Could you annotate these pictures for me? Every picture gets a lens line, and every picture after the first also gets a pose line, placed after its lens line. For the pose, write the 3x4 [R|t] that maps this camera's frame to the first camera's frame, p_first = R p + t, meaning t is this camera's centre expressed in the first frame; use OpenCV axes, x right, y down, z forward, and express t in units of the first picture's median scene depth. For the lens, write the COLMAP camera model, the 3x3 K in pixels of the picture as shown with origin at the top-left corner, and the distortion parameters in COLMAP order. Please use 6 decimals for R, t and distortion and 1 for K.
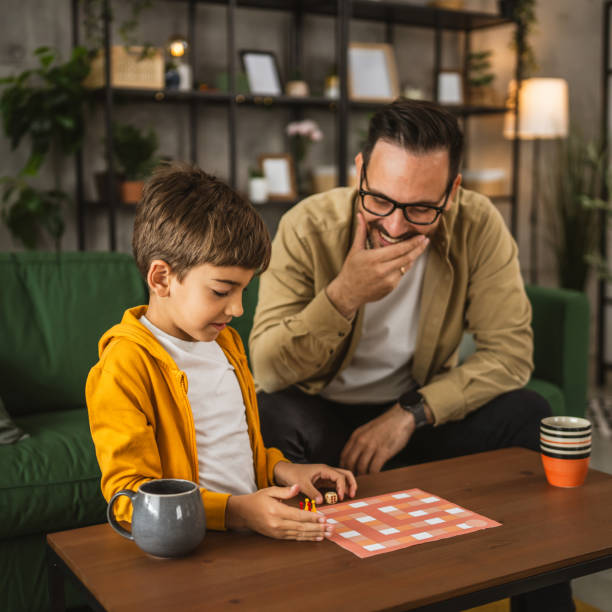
lens RADIAL K [[922.4, 0, 291.7], [0, 922.4, 305.9], [0, 0, 1]] dist [0.005471, -0.017943]
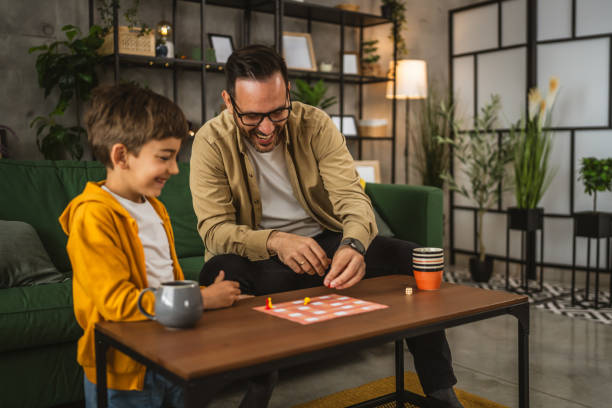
lens RADIAL K [[660.9, 0, 333.4], [0, 660.9, 202.1], [0, 0, 1]] dist [-0.005716, 0.028310]
pose [[0.989672, -0.008555, 0.143098, -0.011280], [0.014995, 0.998920, -0.043985, 0.036676], [-0.142567, 0.045676, 0.988731, -0.045811]]
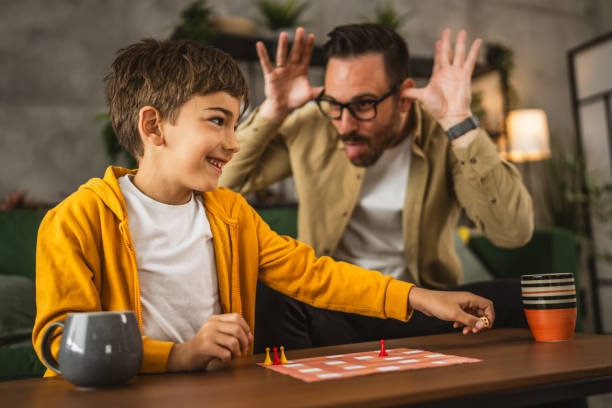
lens RADIAL K [[654.3, 0, 306.0], [0, 654.3, 204.0], [0, 0, 1]] dist [0.007584, 0.024289]
pose [[0.995013, -0.050454, -0.086043, 0.043010], [0.031202, 0.976784, -0.211943, 0.077090], [0.094739, 0.208201, 0.973487, 0.114203]]
